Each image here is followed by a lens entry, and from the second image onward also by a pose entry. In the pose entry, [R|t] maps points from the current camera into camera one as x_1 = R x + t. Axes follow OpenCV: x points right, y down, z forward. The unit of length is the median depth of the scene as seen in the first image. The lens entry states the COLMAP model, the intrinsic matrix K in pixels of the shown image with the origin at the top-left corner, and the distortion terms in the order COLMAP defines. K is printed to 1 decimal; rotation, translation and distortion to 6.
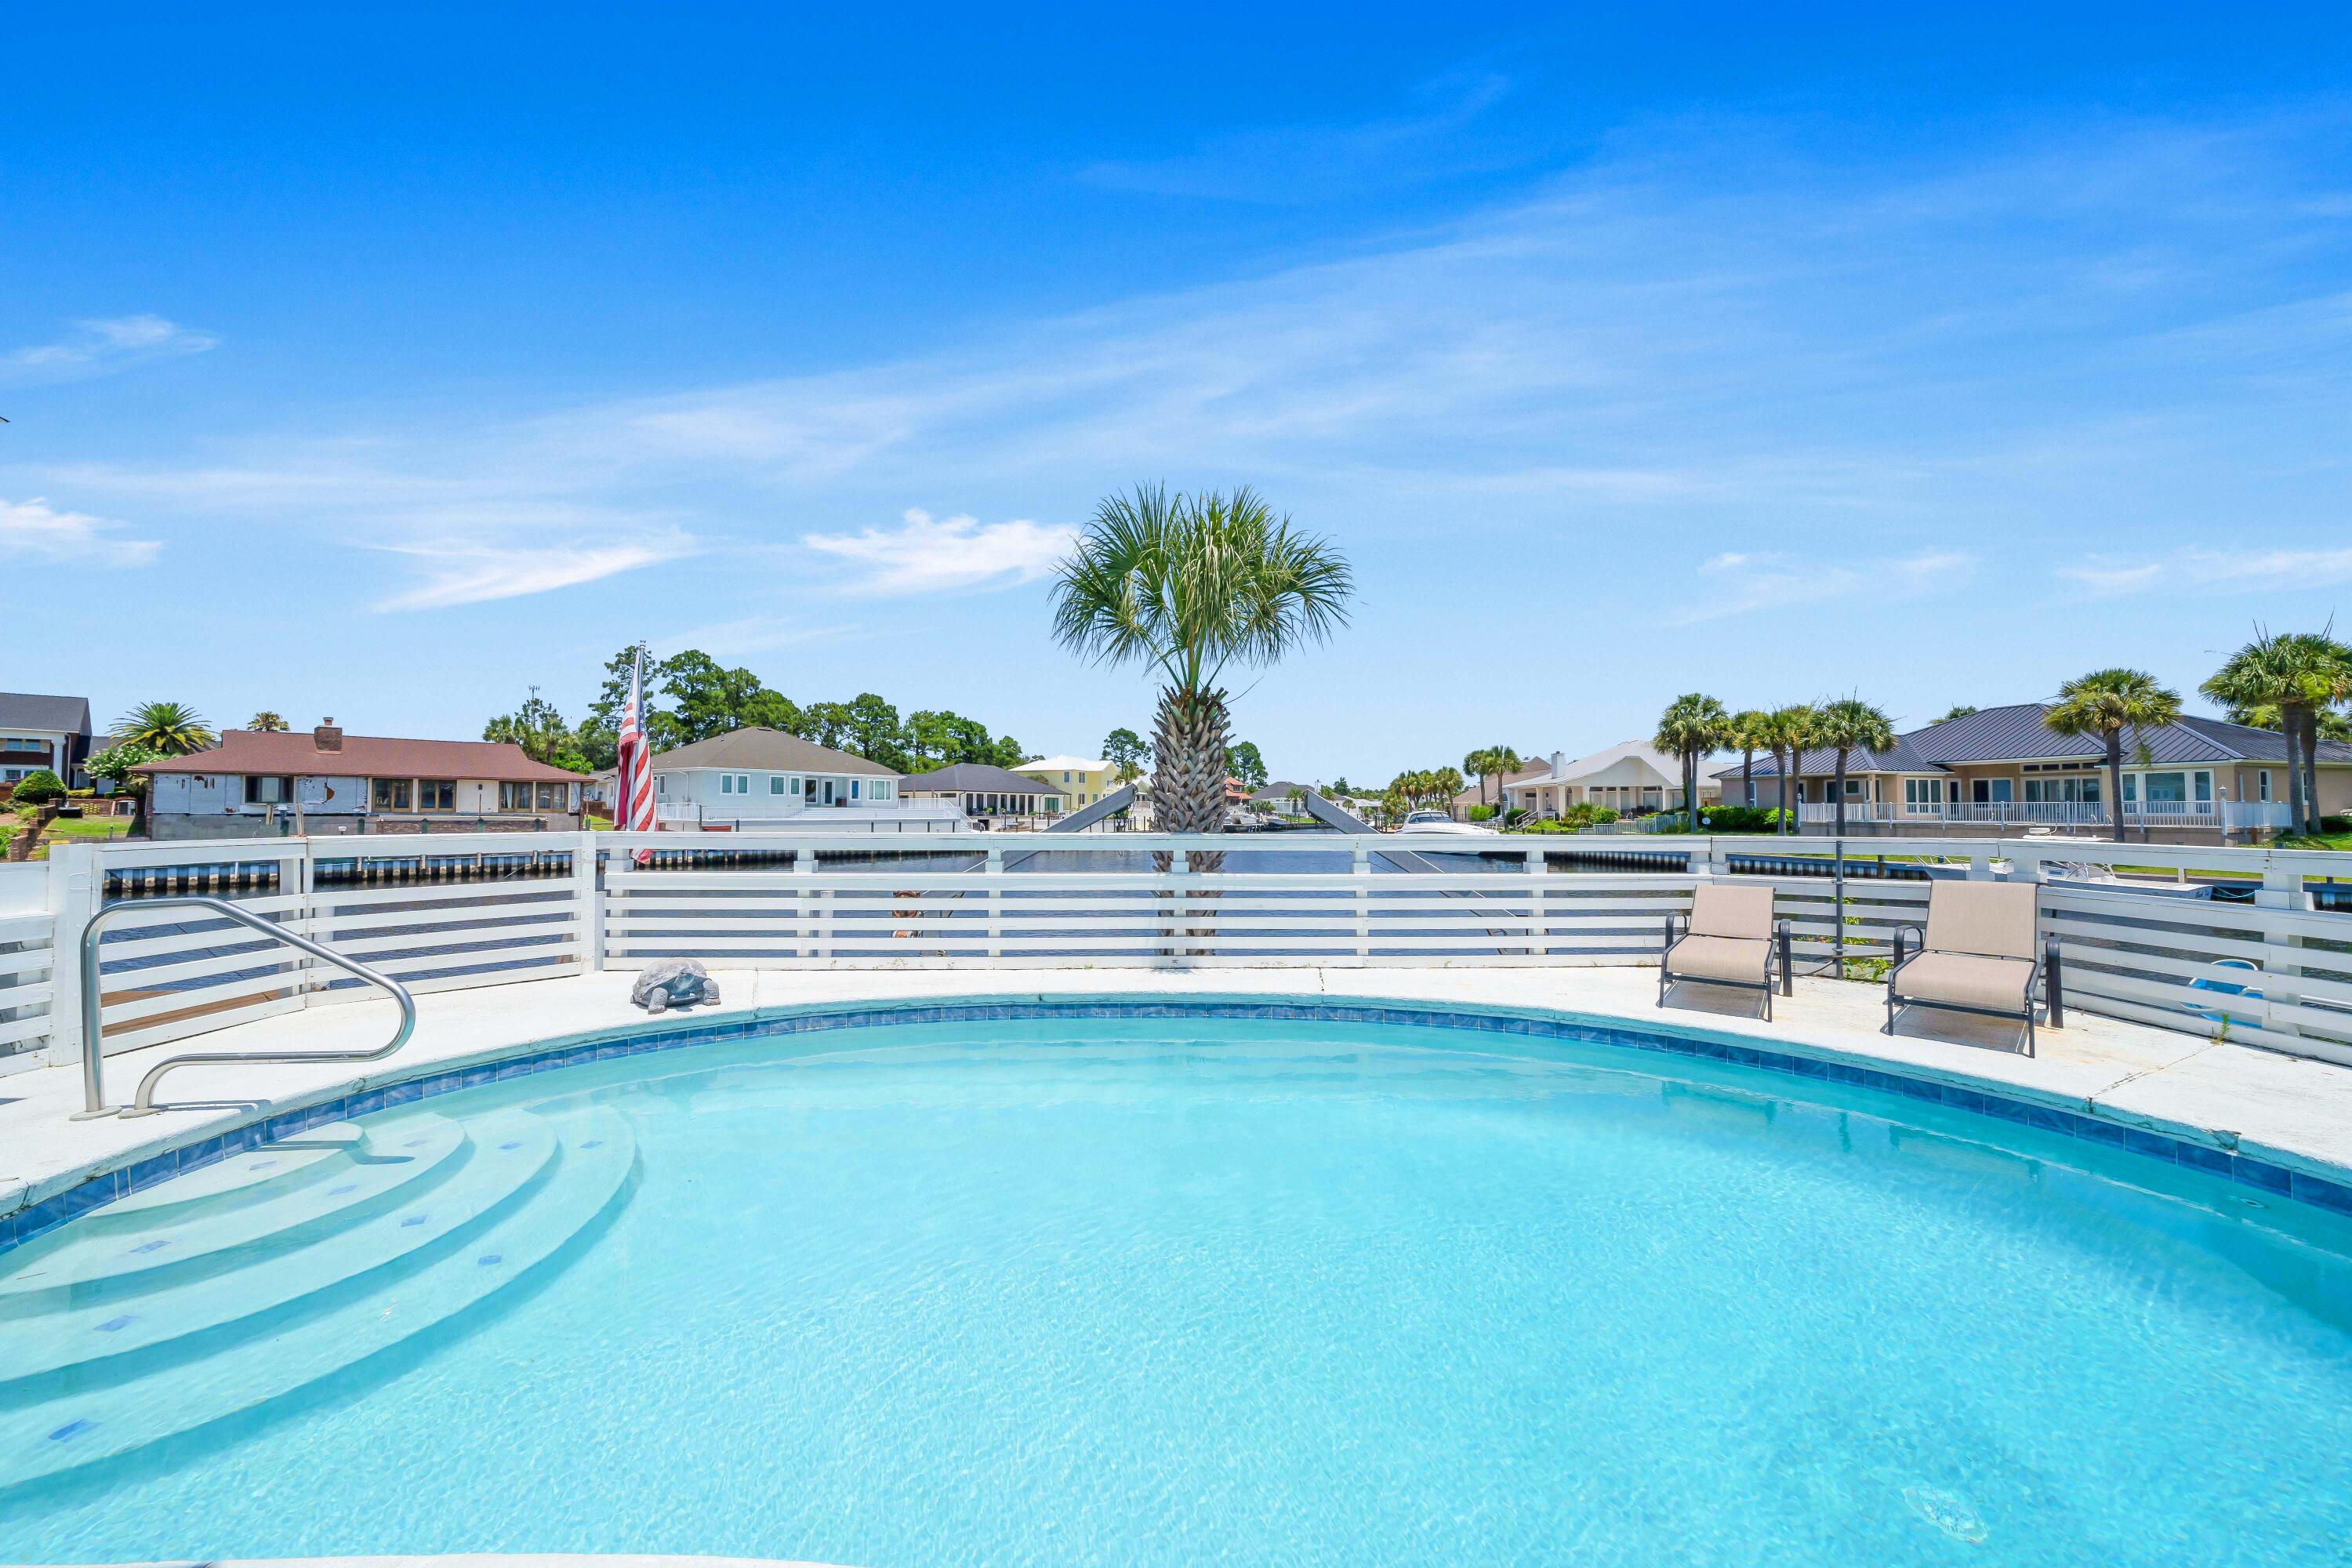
lens RADIAL K [[809.6, 0, 1165.2], [0, 809.6, 789.2], [0, 0, 1]] dist [-0.004831, -0.000010]
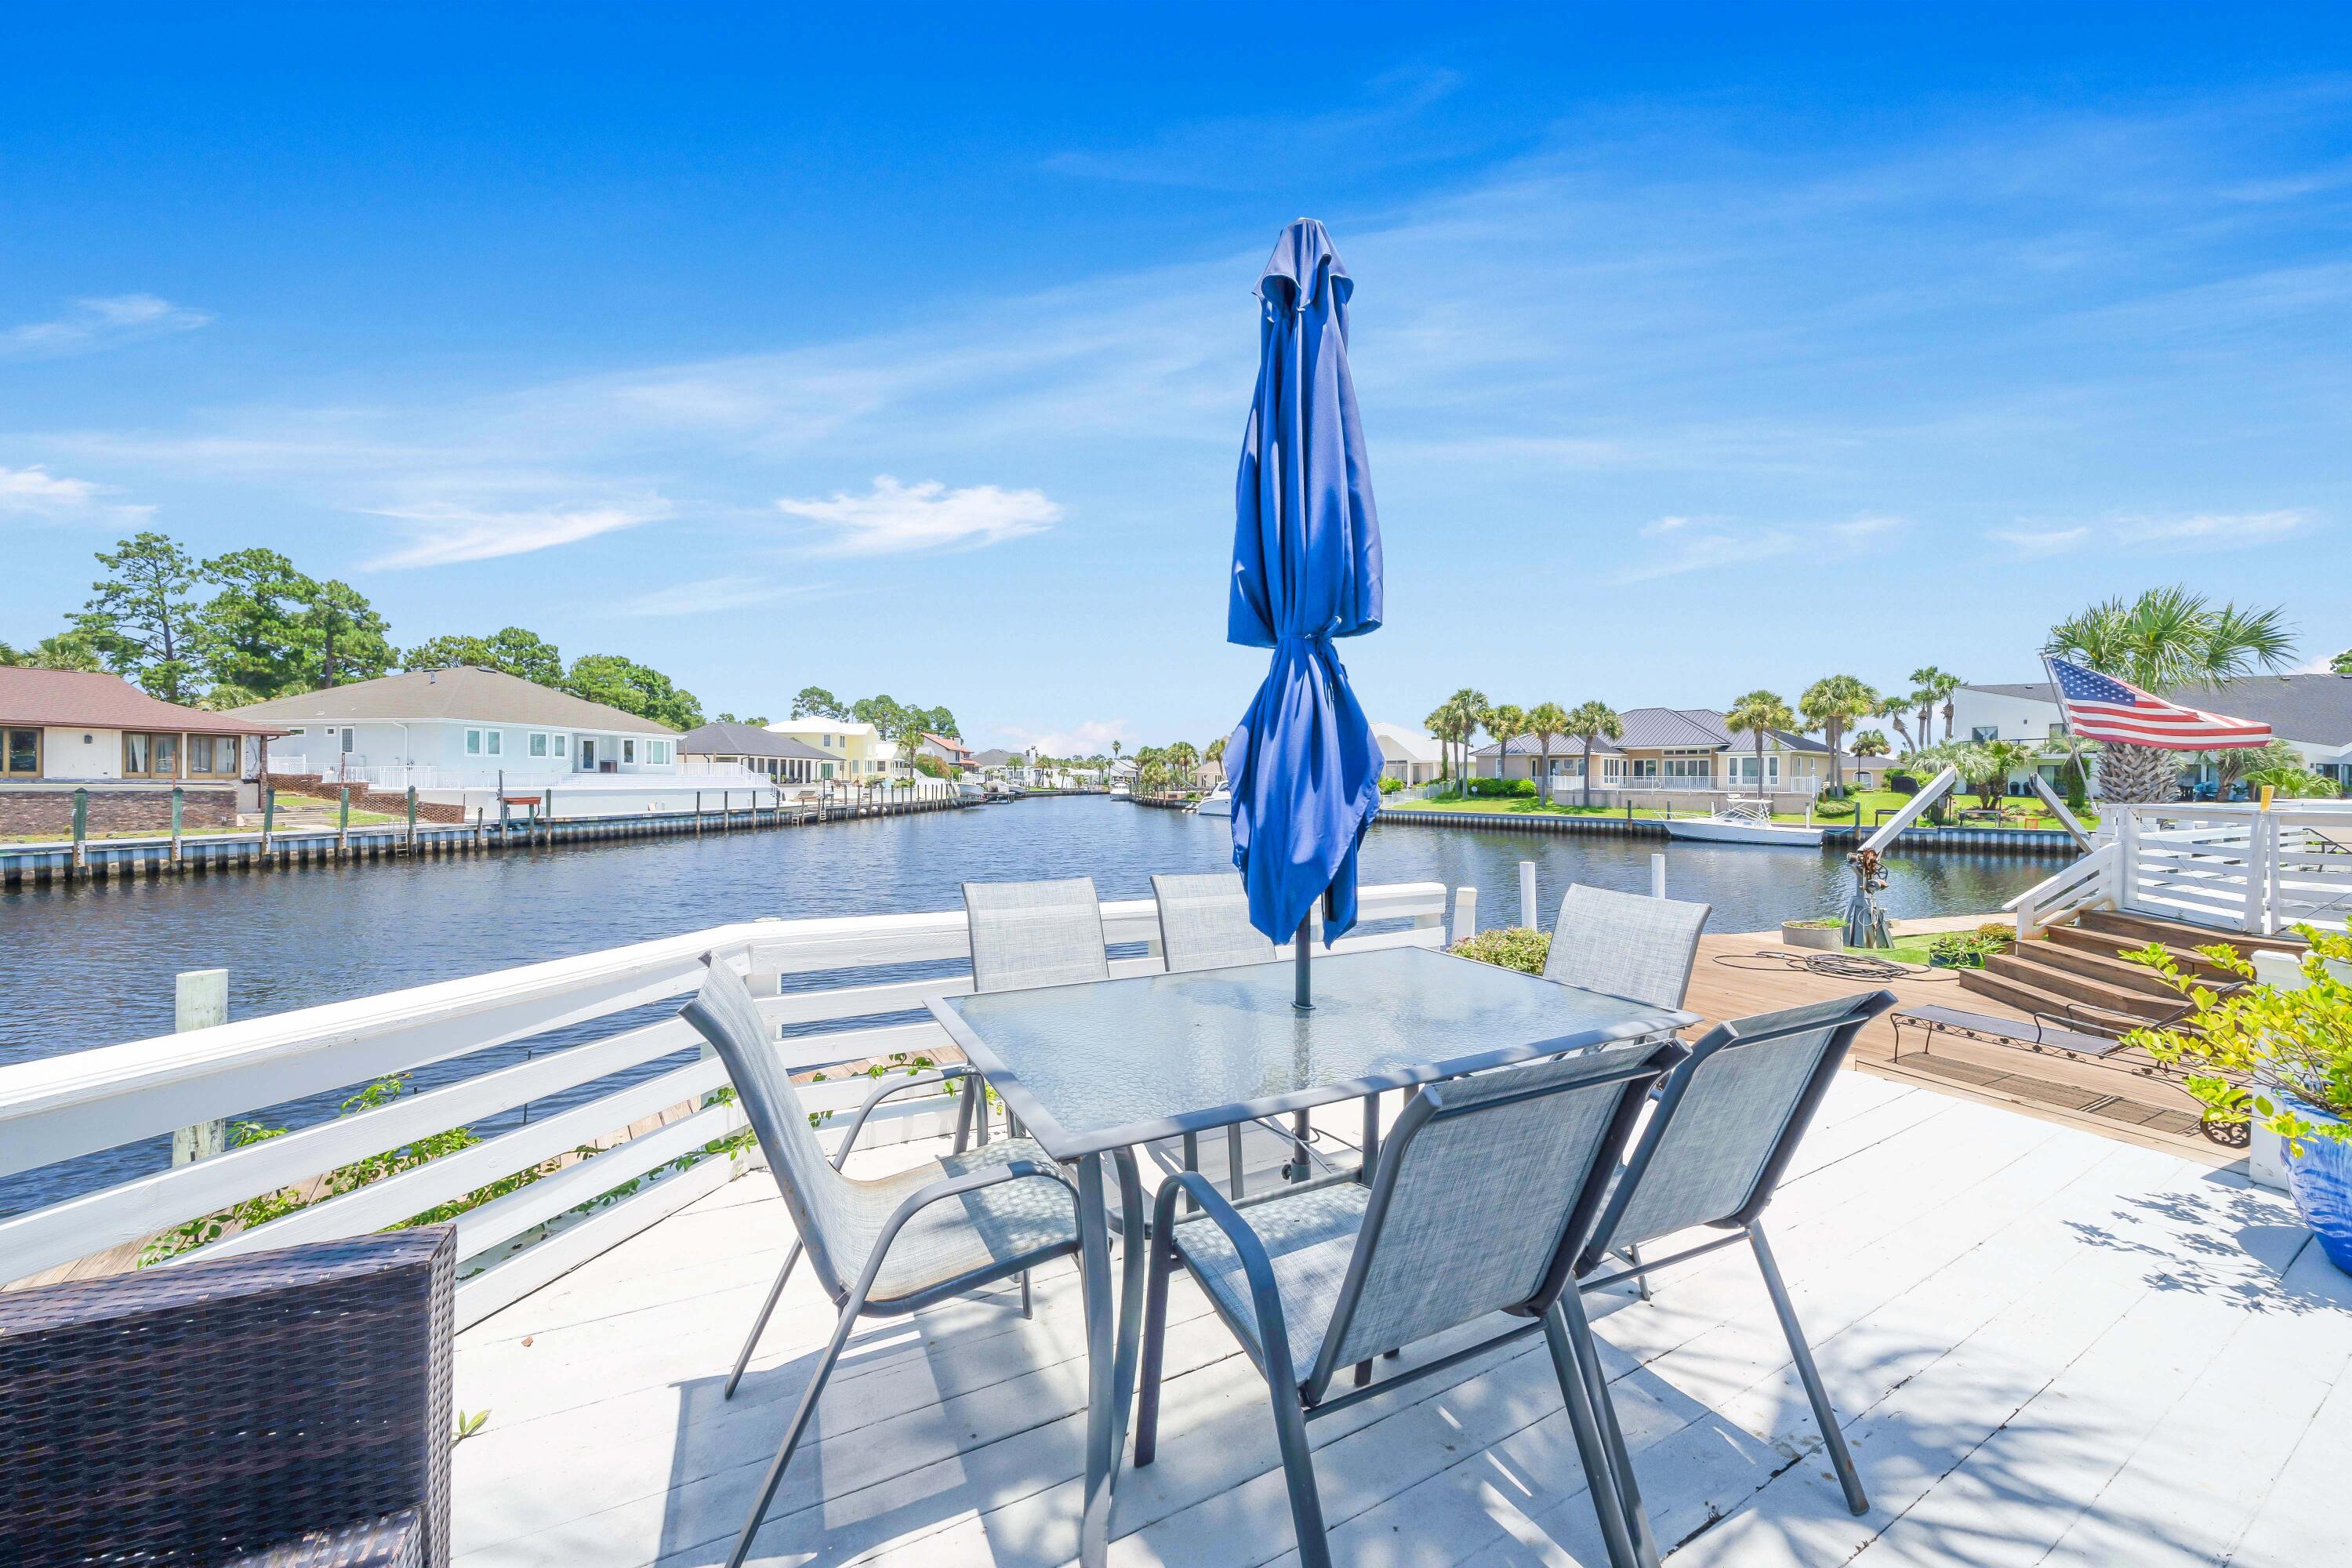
lens RADIAL K [[809.6, 0, 1161.4], [0, 809.6, 783.9], [0, 0, 1]] dist [-0.004831, -0.000010]
pose [[0.909129, 0.001592, 0.416513, -0.306191], [-0.015699, 0.999413, 0.030445, 0.000041], [-0.416220, -0.034218, 0.908620, 0.048593]]
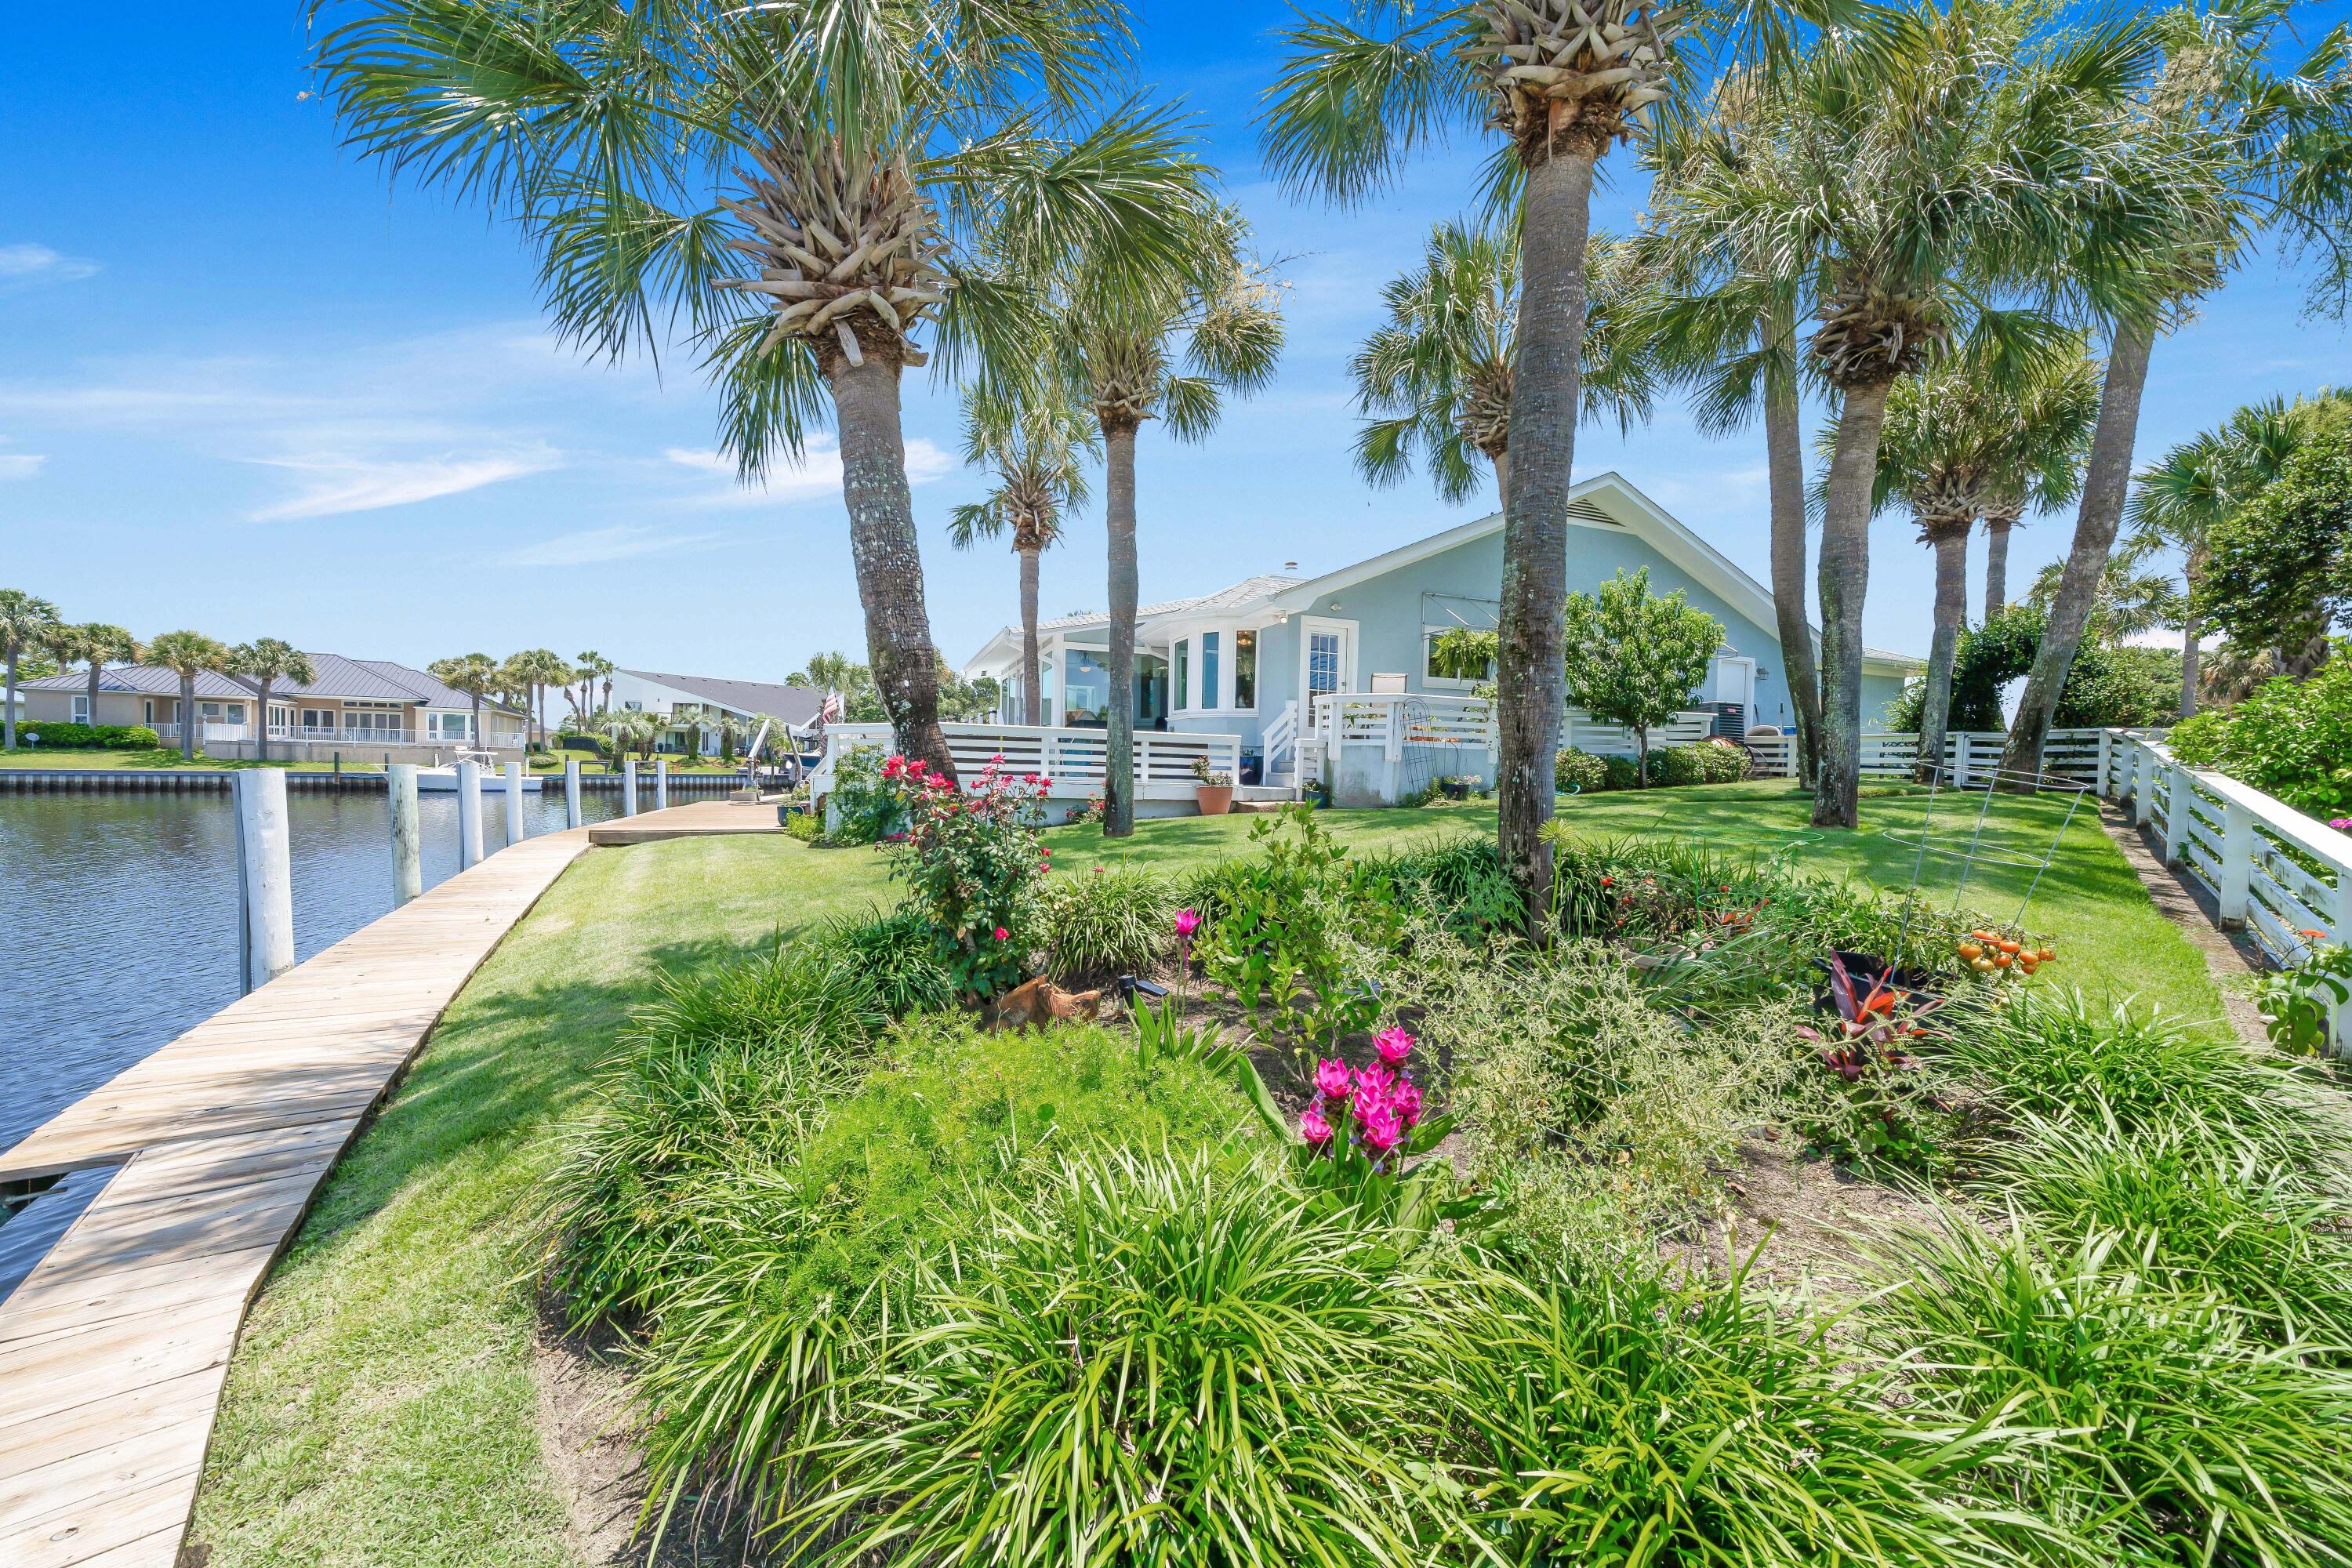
lens RADIAL K [[809.6, 0, 1164.4], [0, 809.6, 784.1], [0, 0, 1]] dist [-0.004831, -0.000010]
pose [[-0.294648, -0.030366, 0.955123, -0.524034], [-0.047272, 0.998734, 0.017170, 0.017192], [-0.954436, -0.040091, -0.295710, 0.080569]]
